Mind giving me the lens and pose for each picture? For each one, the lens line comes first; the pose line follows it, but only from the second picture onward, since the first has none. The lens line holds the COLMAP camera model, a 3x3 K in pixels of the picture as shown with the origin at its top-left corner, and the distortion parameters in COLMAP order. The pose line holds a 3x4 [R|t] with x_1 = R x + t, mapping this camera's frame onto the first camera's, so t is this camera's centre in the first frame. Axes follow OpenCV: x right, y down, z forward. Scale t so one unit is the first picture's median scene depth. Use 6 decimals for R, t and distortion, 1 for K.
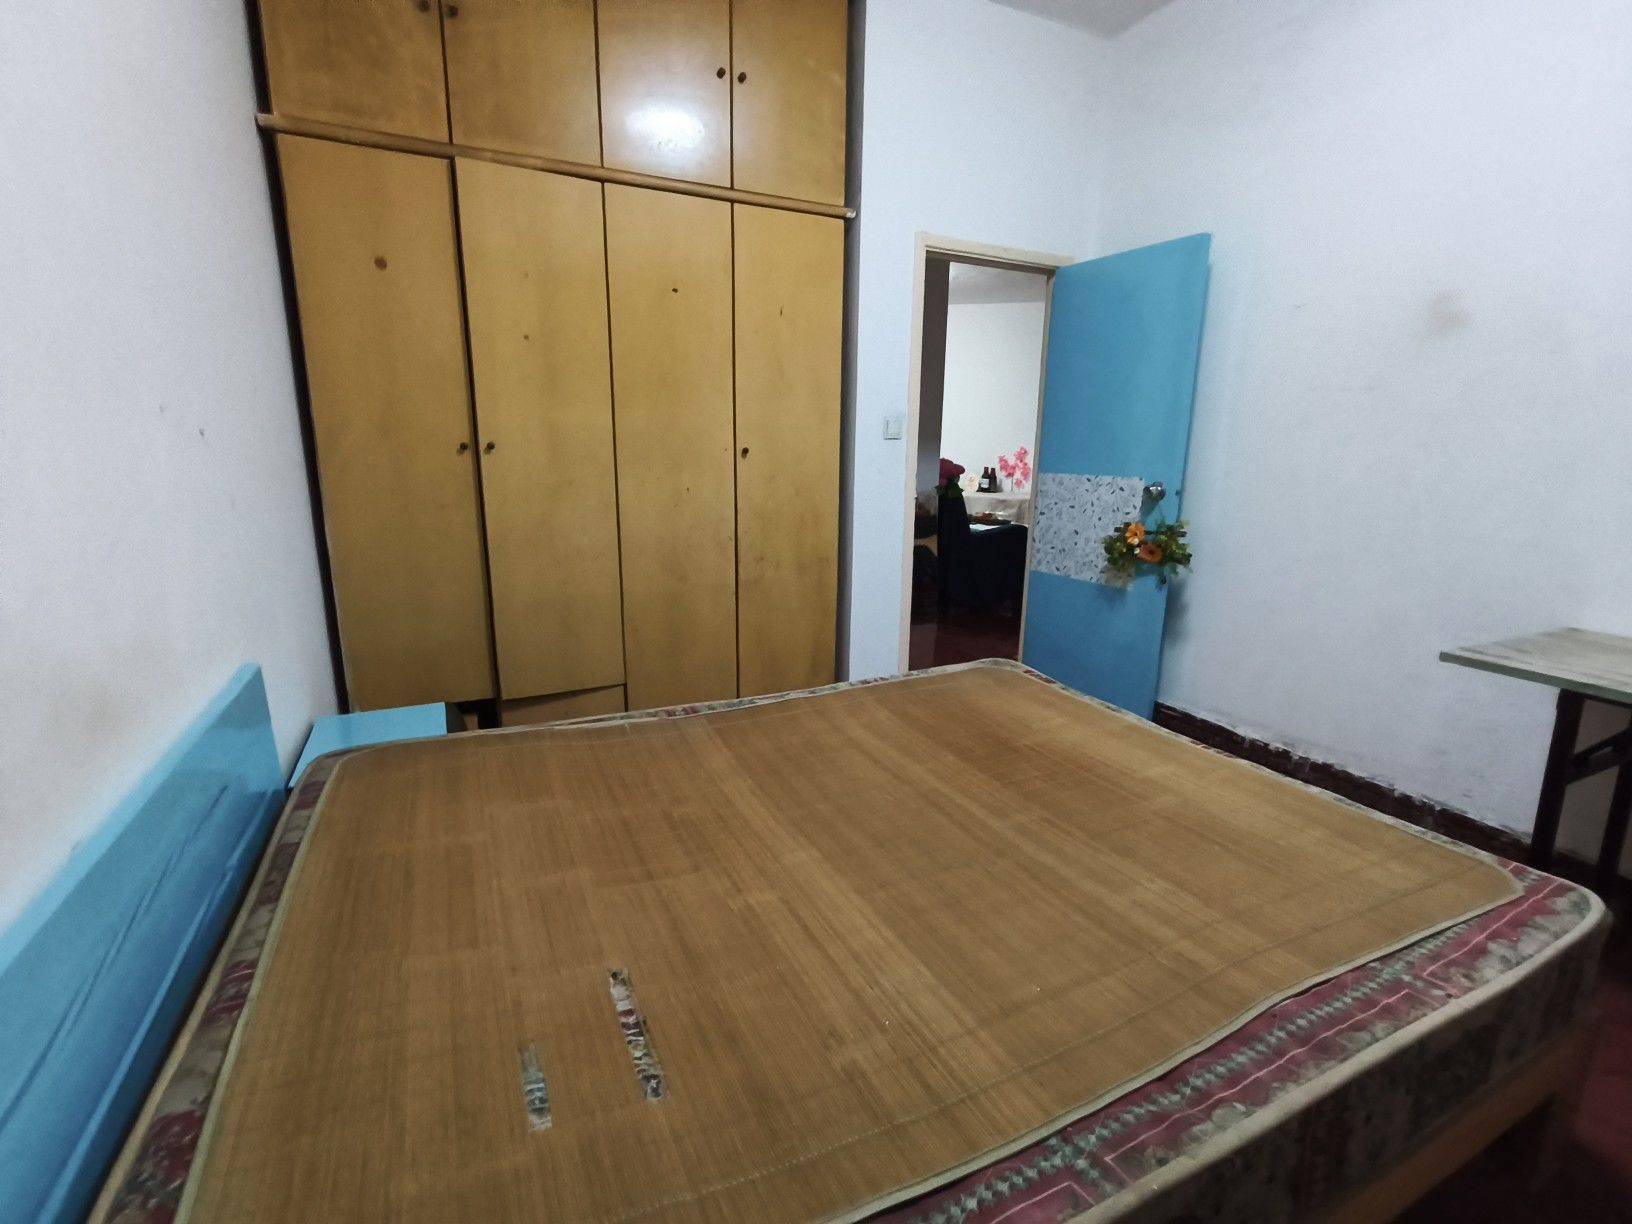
lens RADIAL K [[755.4, 0, 812.0], [0, 755.4, 622.4], [0, 0, 1]] dist [-0.001943, -0.001322]
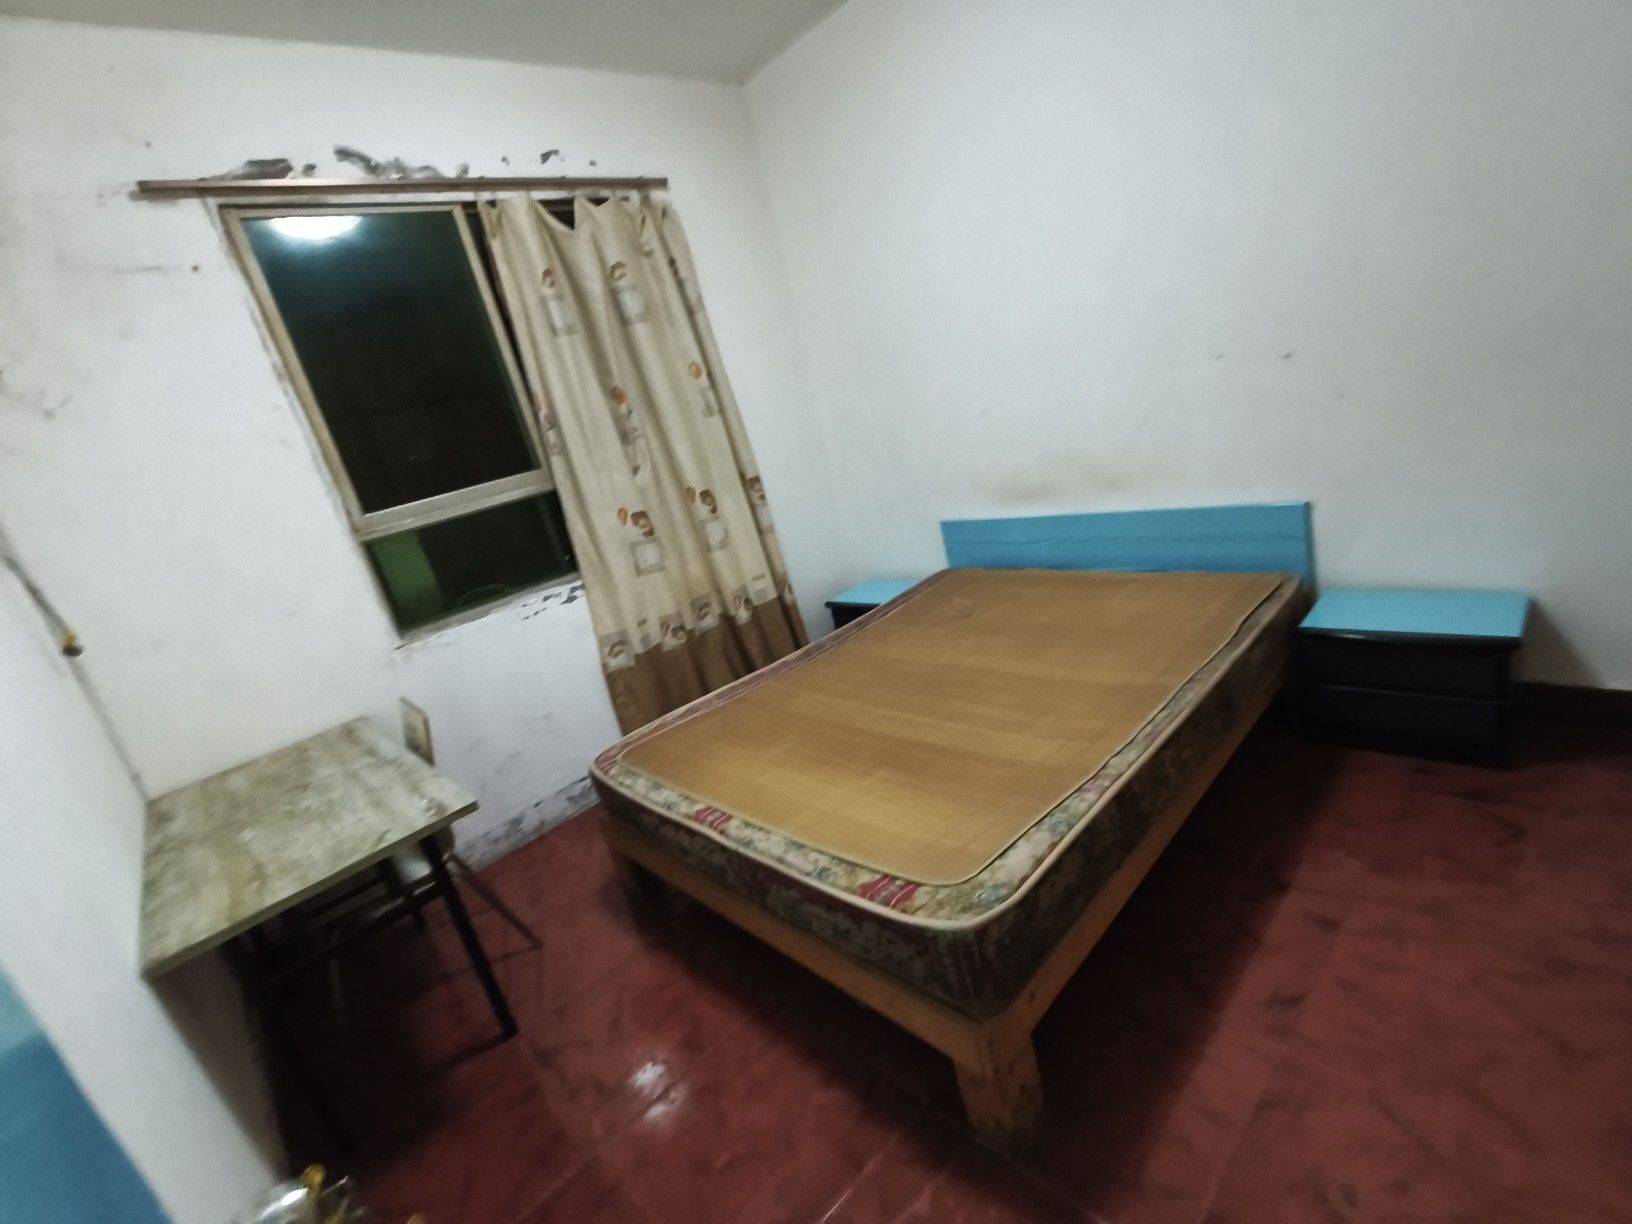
lens RADIAL K [[755.4, 0, 812.0], [0, 755.4, 622.4], [0, 0, 1]] dist [-0.001943, -0.001322]
pose [[-0.914029, 0.307073, -0.265062, 0.348432], [0.156988, 0.870282, 0.466865, -0.305095], [0.374040, 0.385117, -0.843670, 1.079851]]
